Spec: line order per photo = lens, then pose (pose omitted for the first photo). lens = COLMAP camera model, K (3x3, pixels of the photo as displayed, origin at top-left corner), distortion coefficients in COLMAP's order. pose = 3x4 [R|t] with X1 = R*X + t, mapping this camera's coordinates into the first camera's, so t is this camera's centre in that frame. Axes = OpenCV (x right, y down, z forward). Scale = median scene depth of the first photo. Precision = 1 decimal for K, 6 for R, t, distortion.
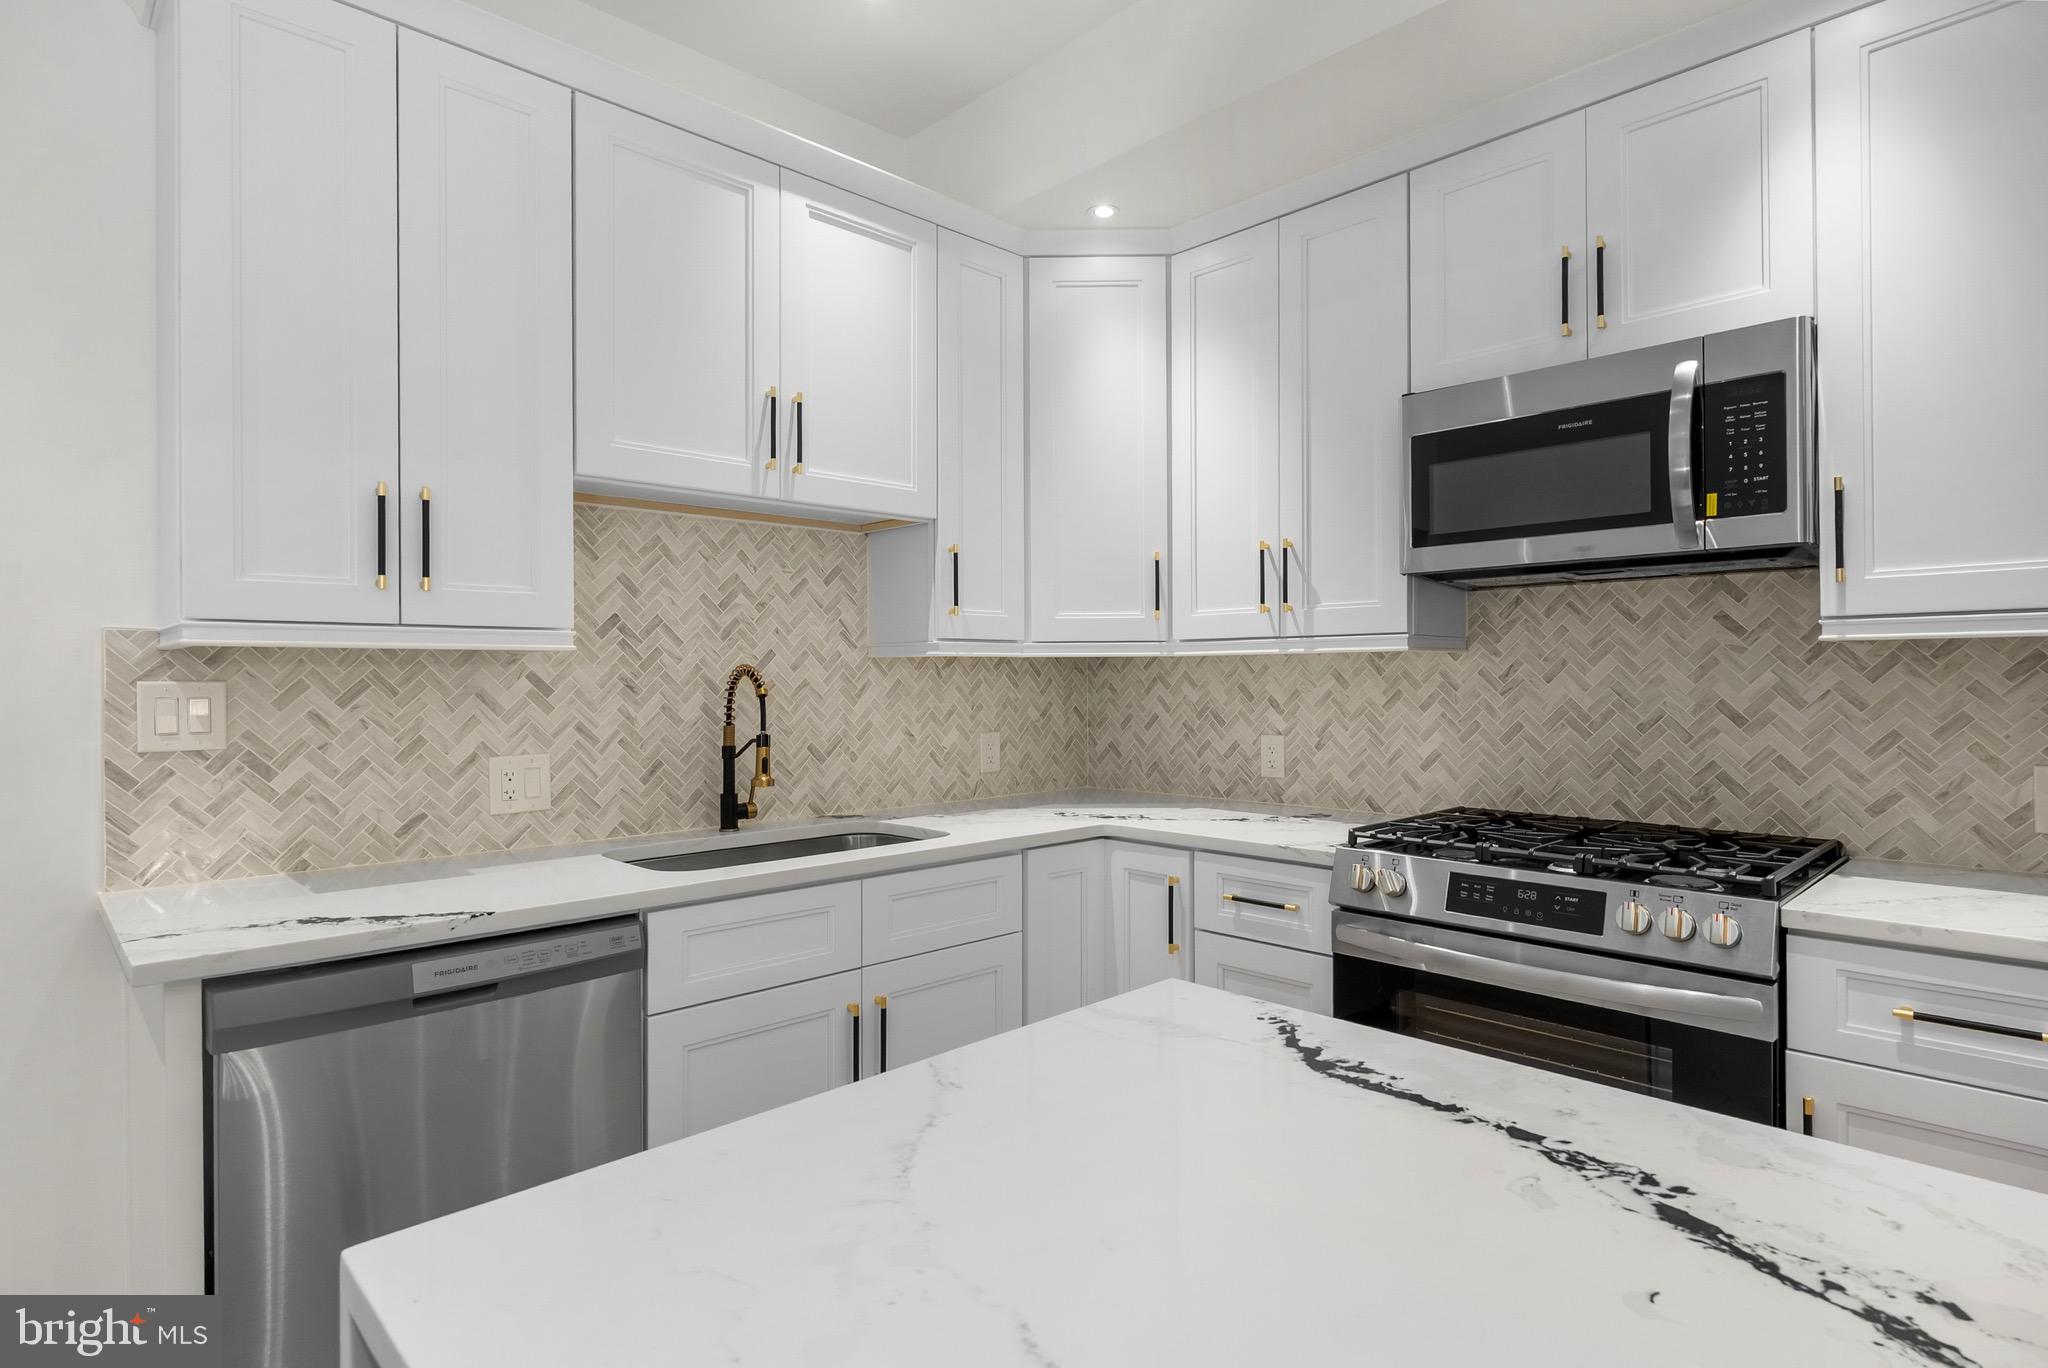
lens RADIAL K [[1059.4, 0, 1028.8], [0, 1059.4, 677.7], [0, 0, 1]] dist [-0.002864, 0.000721]
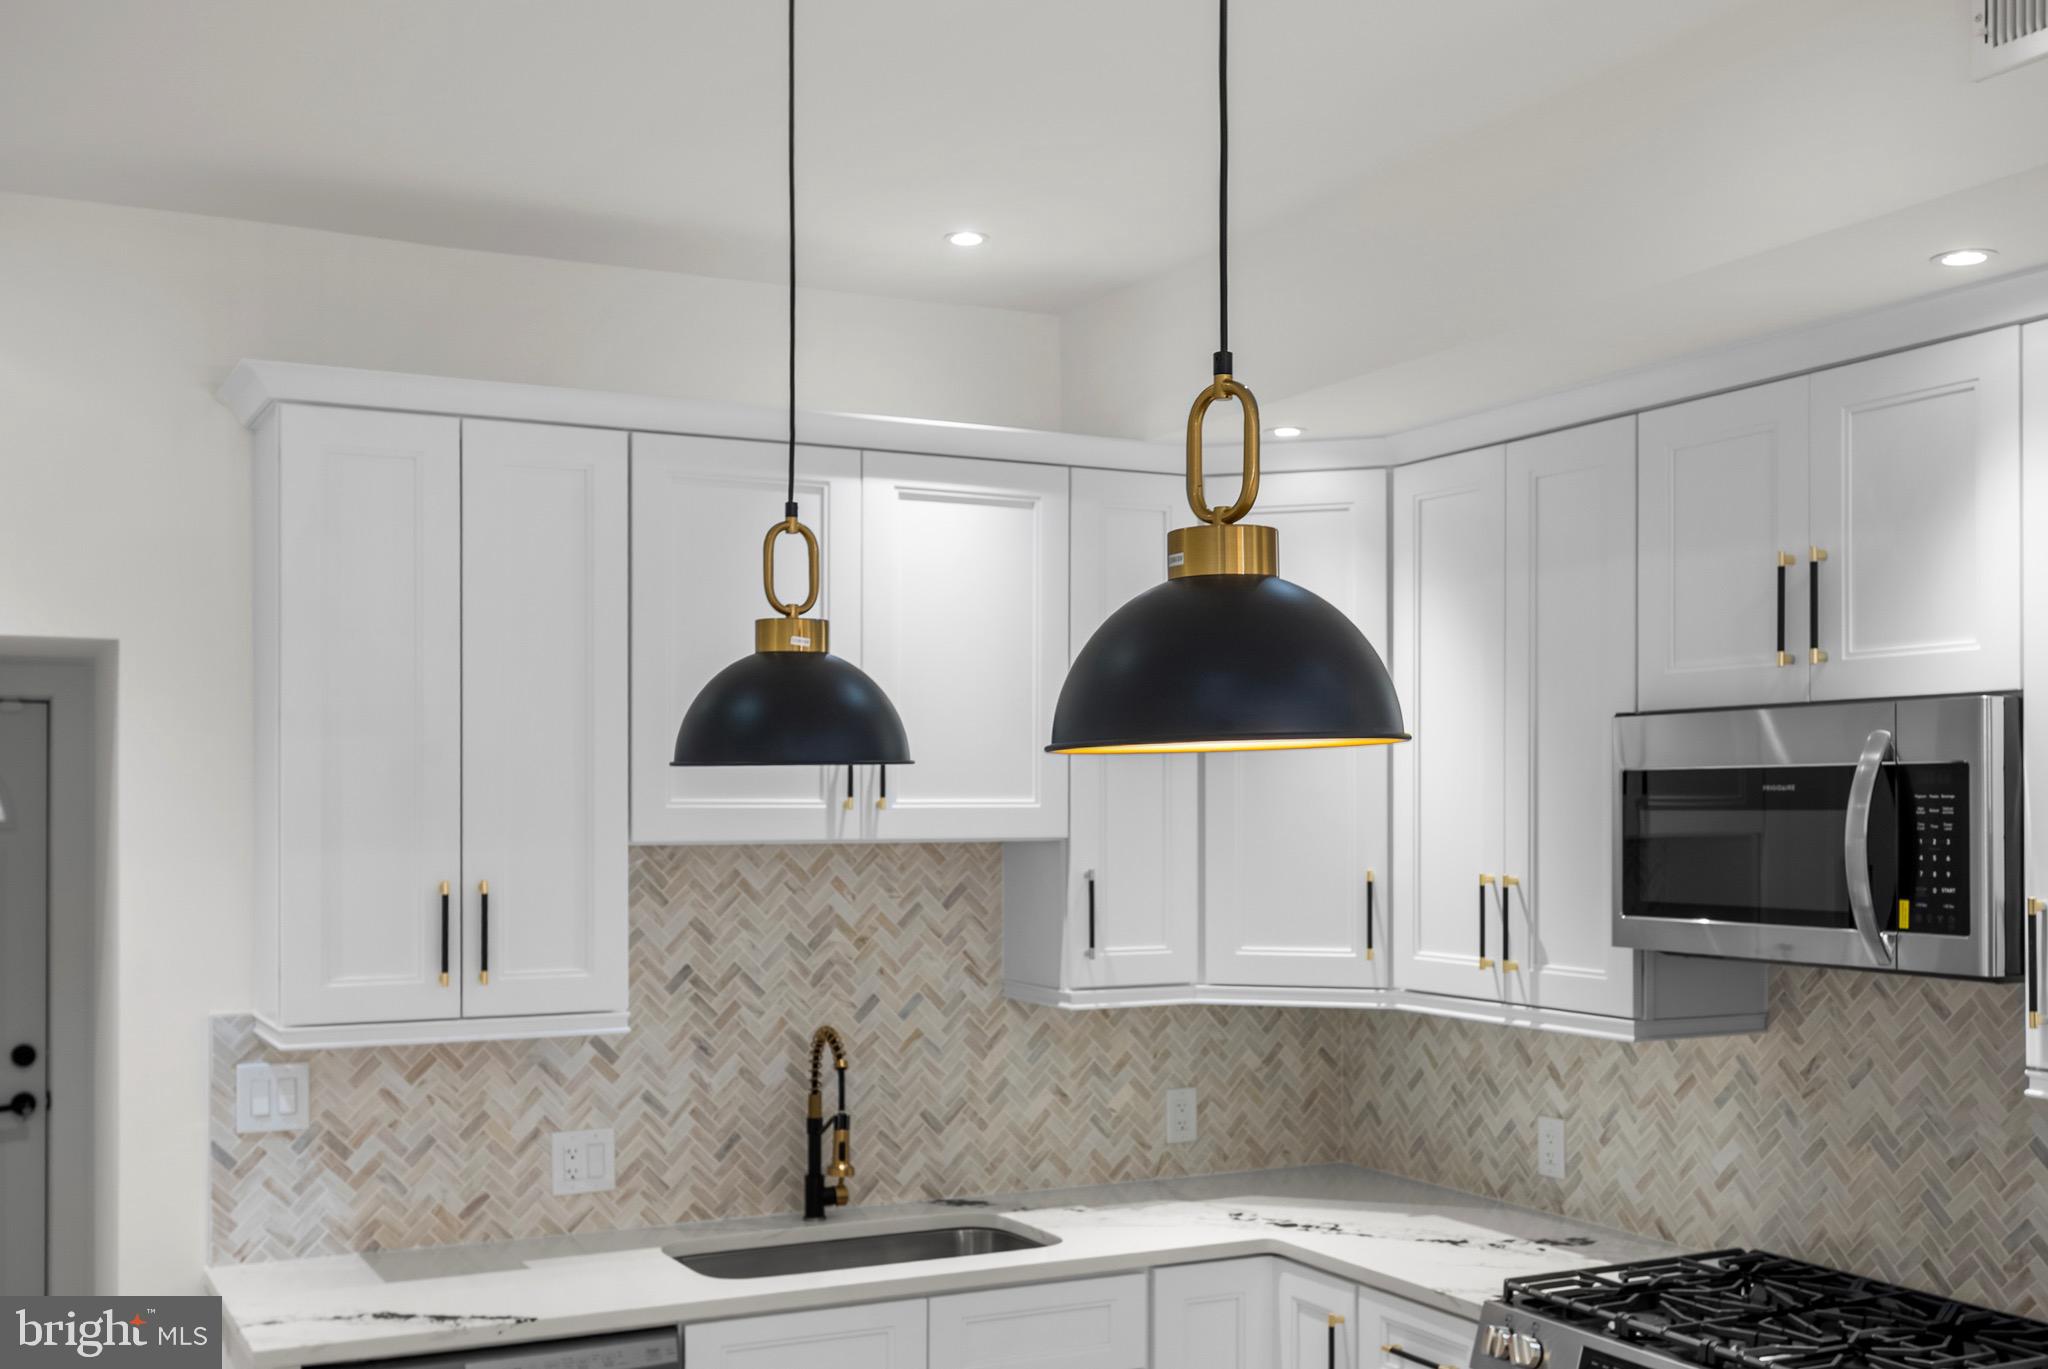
lens RADIAL K [[2089.2, 0, 1023.7], [0, 2089.2, 802.6], [0, 0, 1]] dist [0.010086, 0.008460]
pose [[0.957104, 0.003824, -0.289718, 0.360437], [-0.004153, 0.999991, -0.000520, -0.188788], [0.289714, 0.001700, 0.957112, -0.546709]]
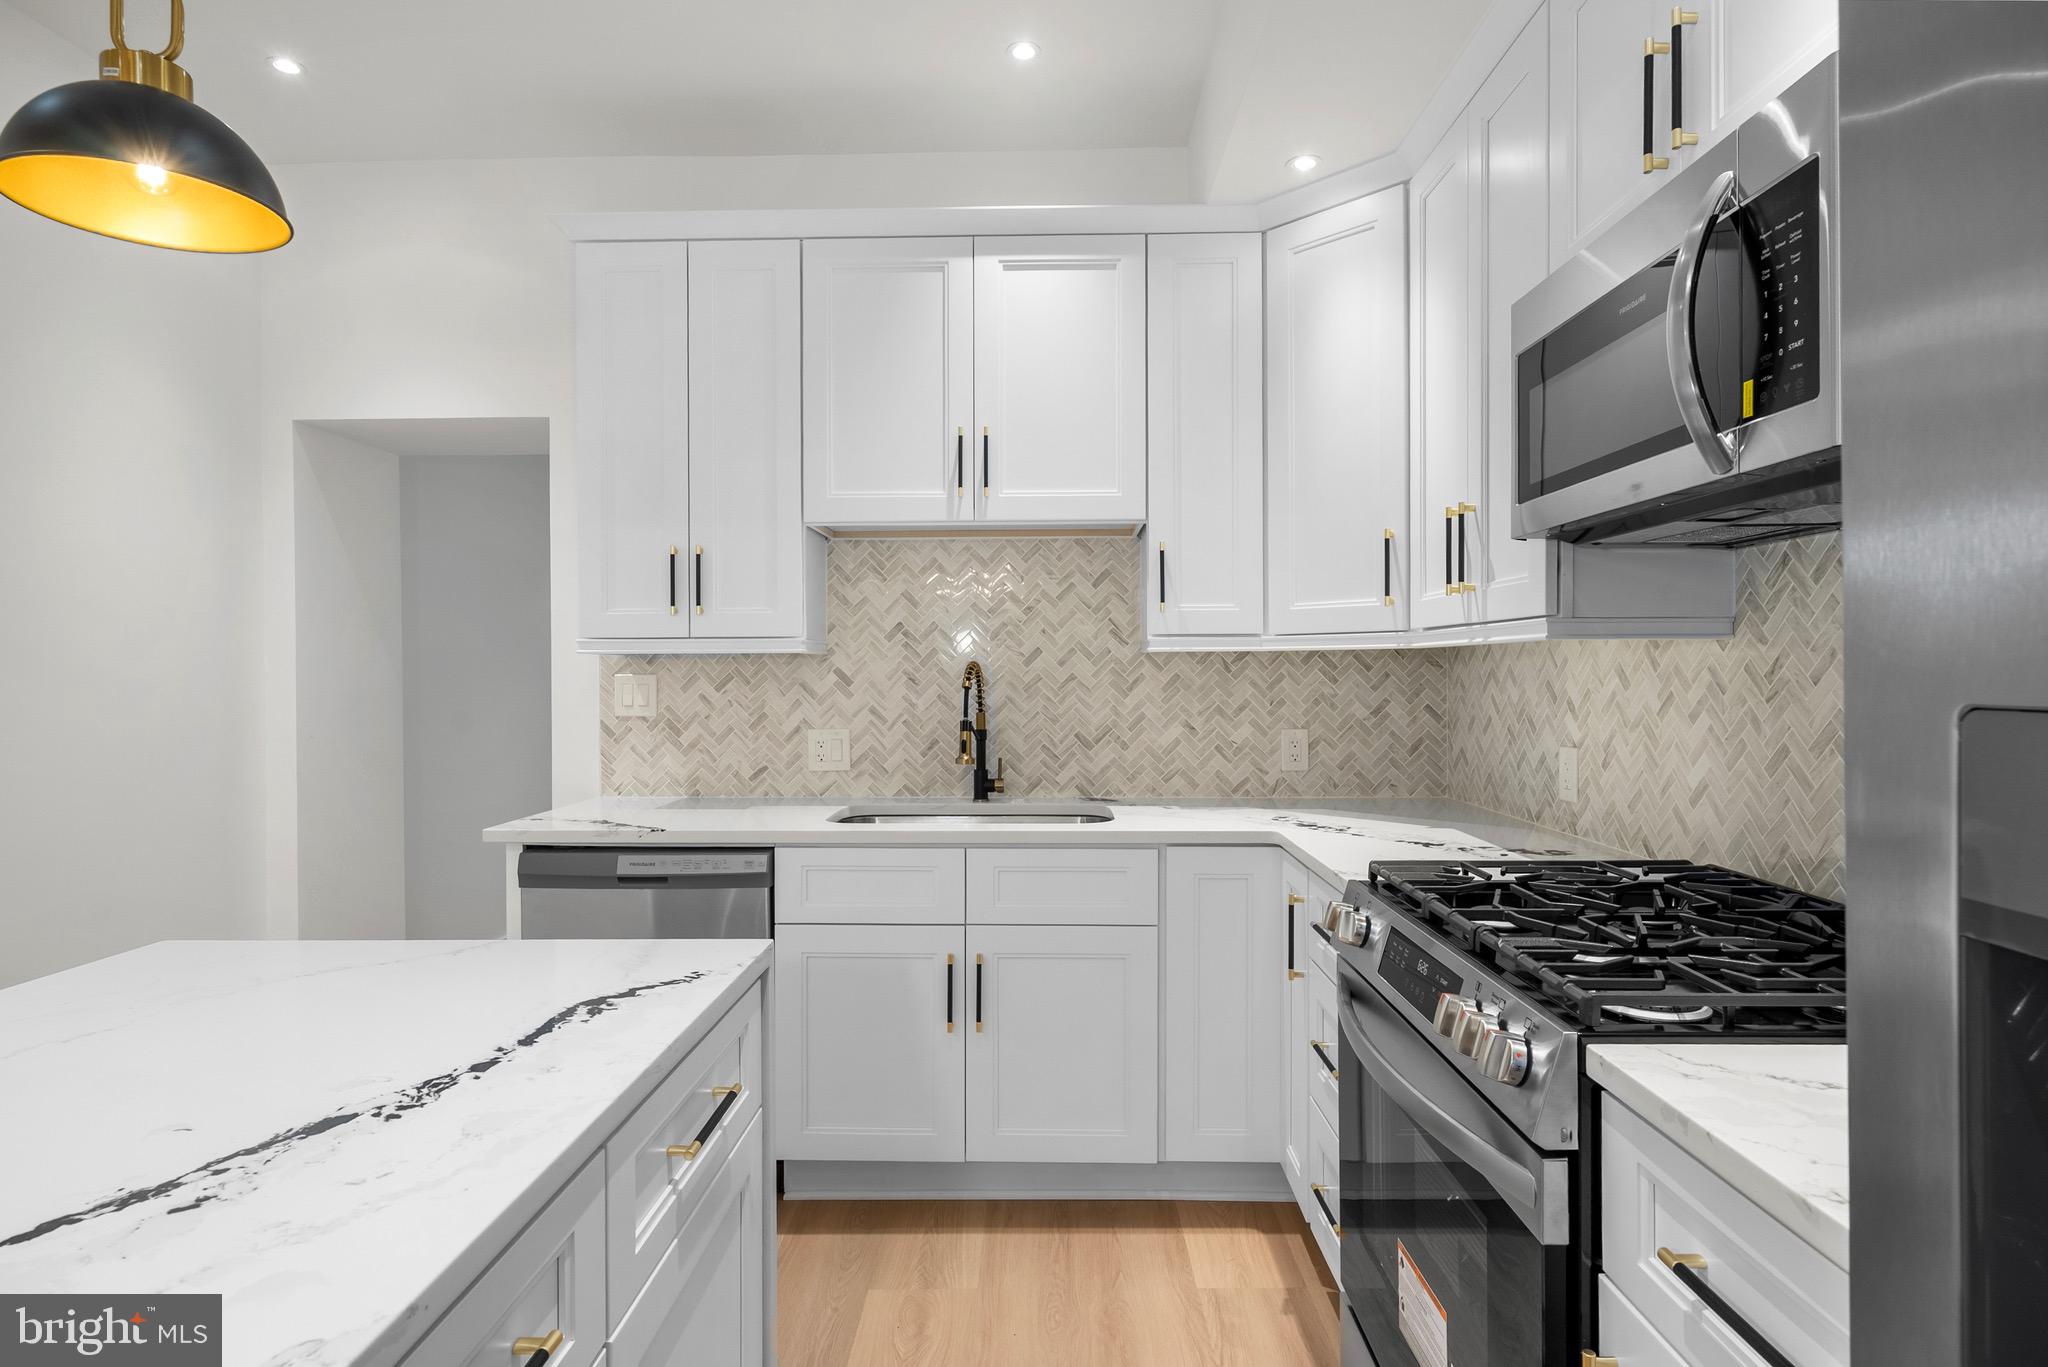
lens RADIAL K [[1050.6, 0, 1031.2], [0, 1050.6, 675.1], [0, 0, 1]] dist [-0.005533, 0.000669]
pose [[0.704738, 0.005405, -0.709447, 0.605971], [0.000297, 0.999969, 0.007913, -0.006177], [0.709467, -0.005787, 0.704715, 0.212191]]
